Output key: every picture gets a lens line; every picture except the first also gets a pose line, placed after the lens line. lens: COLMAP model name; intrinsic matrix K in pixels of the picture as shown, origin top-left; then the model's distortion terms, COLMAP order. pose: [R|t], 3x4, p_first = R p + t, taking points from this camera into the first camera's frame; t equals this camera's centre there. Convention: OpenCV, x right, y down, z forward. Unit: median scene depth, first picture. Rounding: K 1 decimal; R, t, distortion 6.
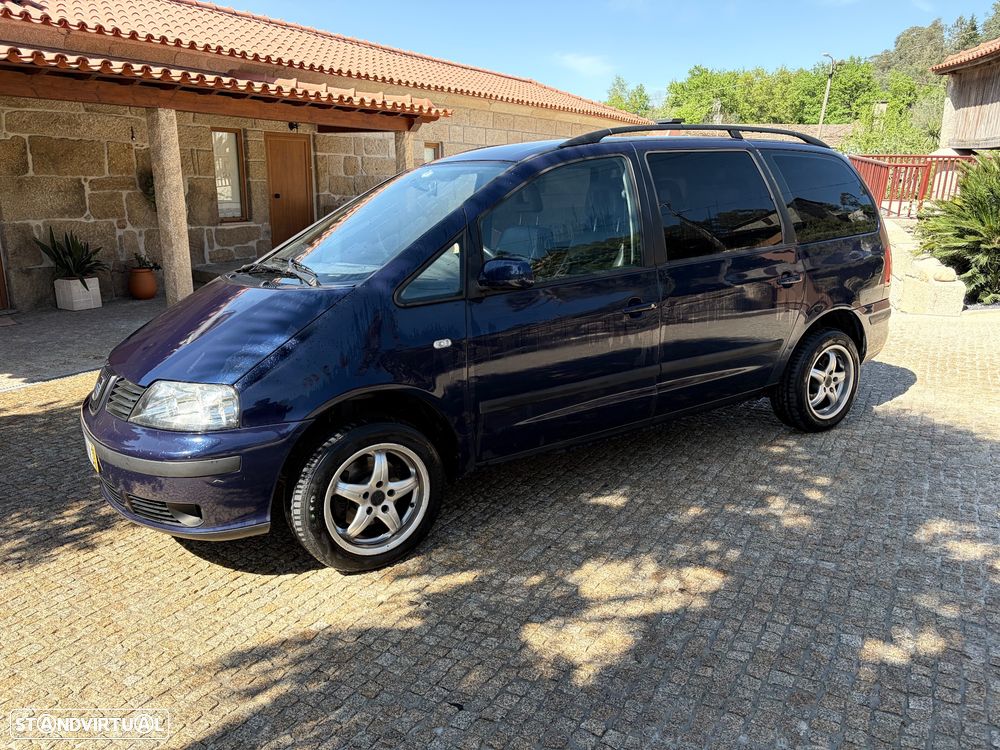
lens RADIAL K [[746.2, 0, 506.7], [0, 746.2, 378.8], [0, 0, 1]] dist [0.040767, -0.040325]
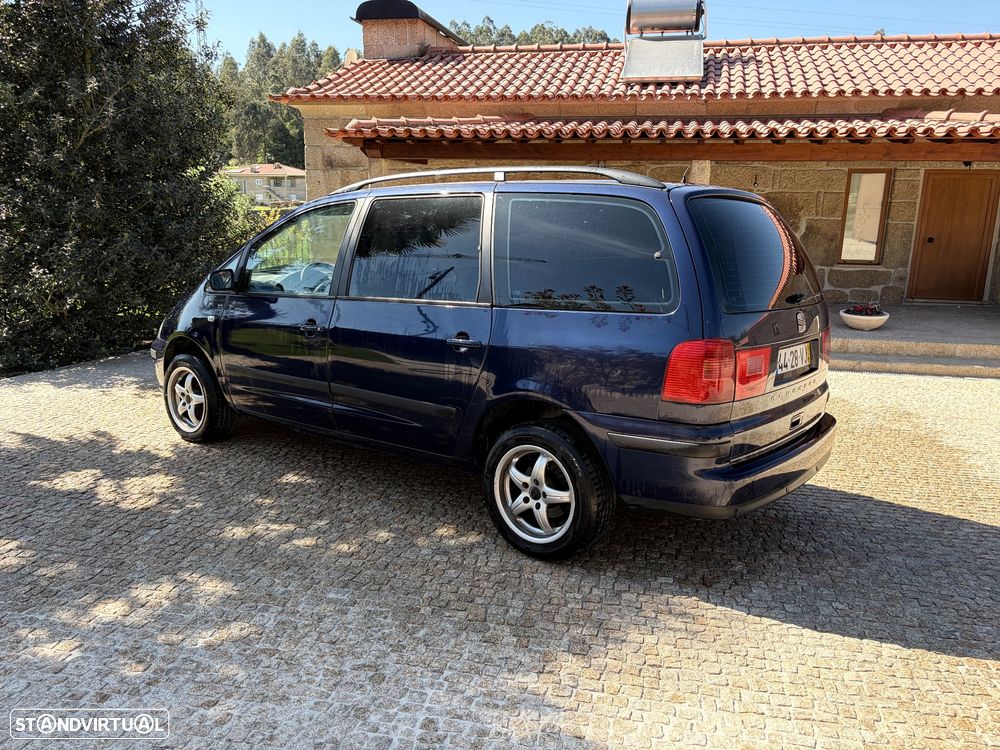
lens RADIAL K [[746.2, 0, 504.9], [0, 746.2, 373.2], [0, 0, 1]] dist [0.040767, -0.040325]
pose [[0.326047, 0.205715, -0.922700, 0.794528], [-0.258296, 0.958284, 0.122376, -0.143456], [0.909383, 0.198429, 0.365581, 0.491018]]
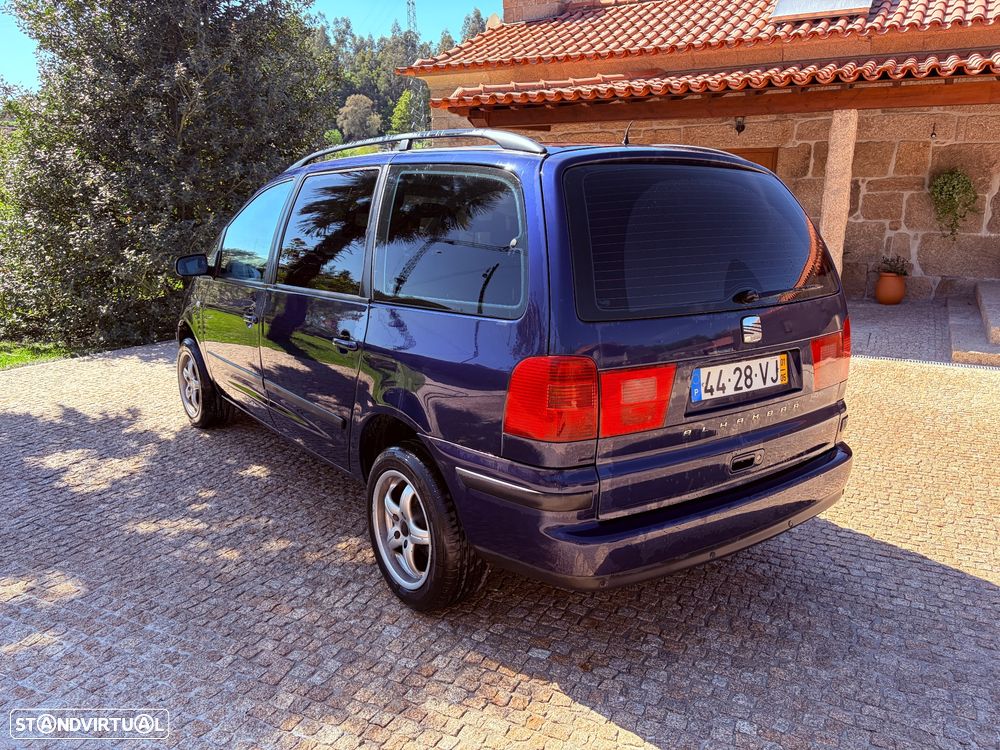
lens RADIAL K [[746.2, 0, 500.1], [0, 746.2, 375.7], [0, 0, 1]] dist [0.040767, -0.040325]
pose [[0.061425, 0.253142, -0.965477, 0.736934], [-0.240646, 0.942524, 0.231813, -0.206610], [0.968667, 0.218100, 0.118812, 0.712398]]
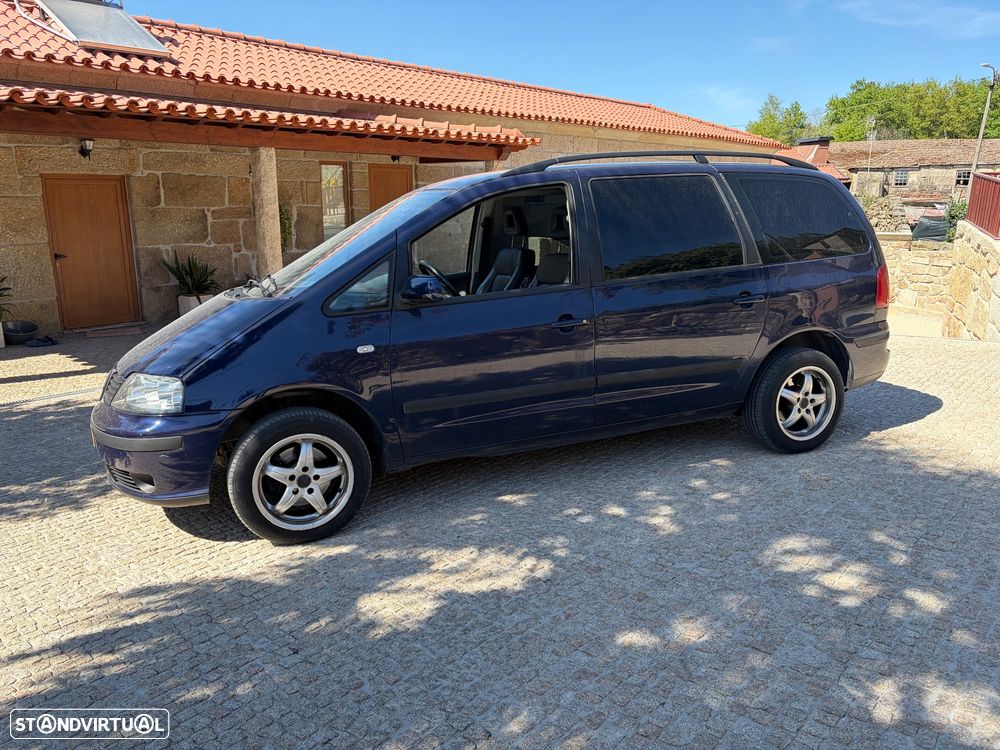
lens RADIAL K [[746.2, 0, 494.7], [0, 746.2, 373.7], [0, 0, 1]] dist [0.040767, -0.040325]
pose [[0.979511, 0.031433, -0.198922, 0.163664], [-0.038810, 0.998692, -0.033293, 0.010137], [0.197616, 0.040331, 0.979450, -0.038269]]
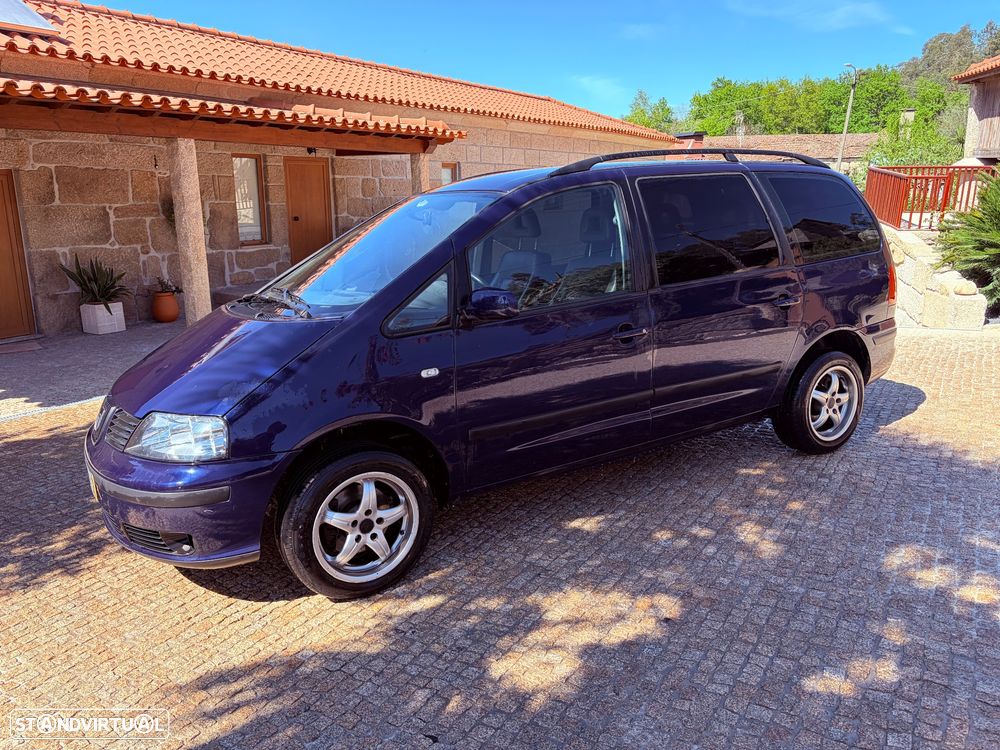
lens RADIAL K [[746.2, 0, 502.9], [0, 746.2, 377.7], [0, 0, 1]] dist [0.040767, -0.040325]
pose [[0.999190, -0.008586, -0.039323, 0.025714], [0.007779, 0.999757, -0.020631, -0.009158], [0.039491, 0.020308, 0.999014, -0.004657]]
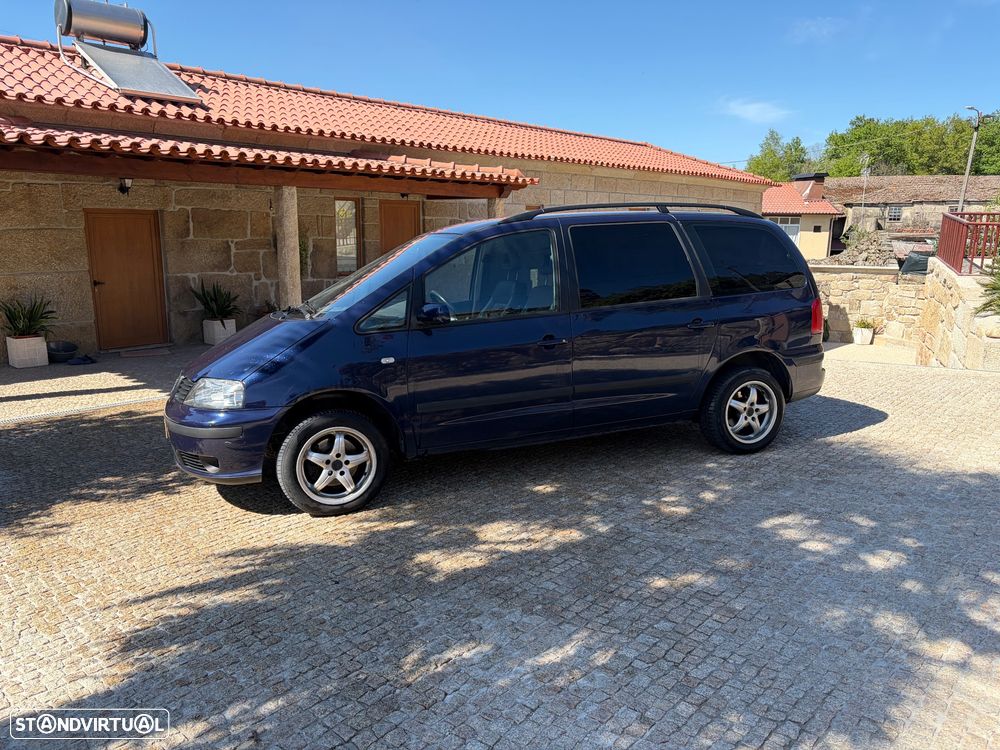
lens RADIAL K [[746.2, 0, 496.5], [0, 746.2, 378.5], [0, 0, 1]] dist [0.040767, -0.040325]
pose [[0.979121, 0.033965, -0.200419, 0.198529], [-0.047966, 0.996704, -0.065423, 0.034844], [0.197537, 0.073670, 0.977523, -0.174746]]
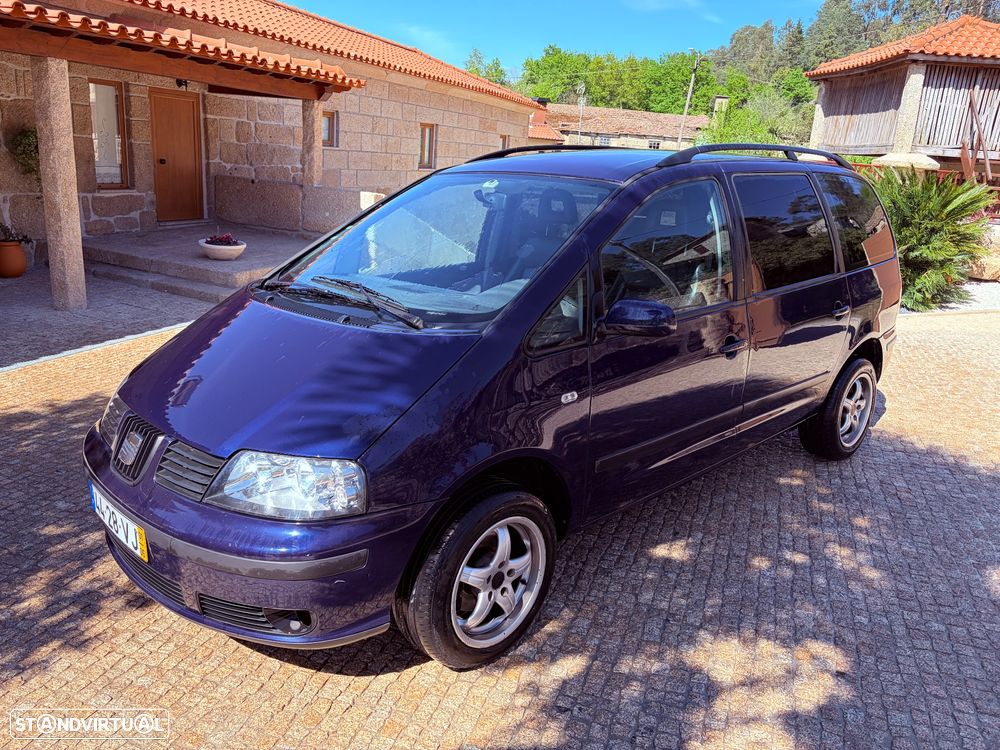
lens RADIAL K [[746.2, 0, 499.5], [0, 746.2, 377.4], [0, 0, 1]] dist [0.040767, -0.040325]
pose [[0.982214, 0.007811, 0.187603, -0.160112], [-0.014392, 0.999327, 0.033742, -0.048108], [-0.187214, -0.035842, 0.981665, 0.082688]]
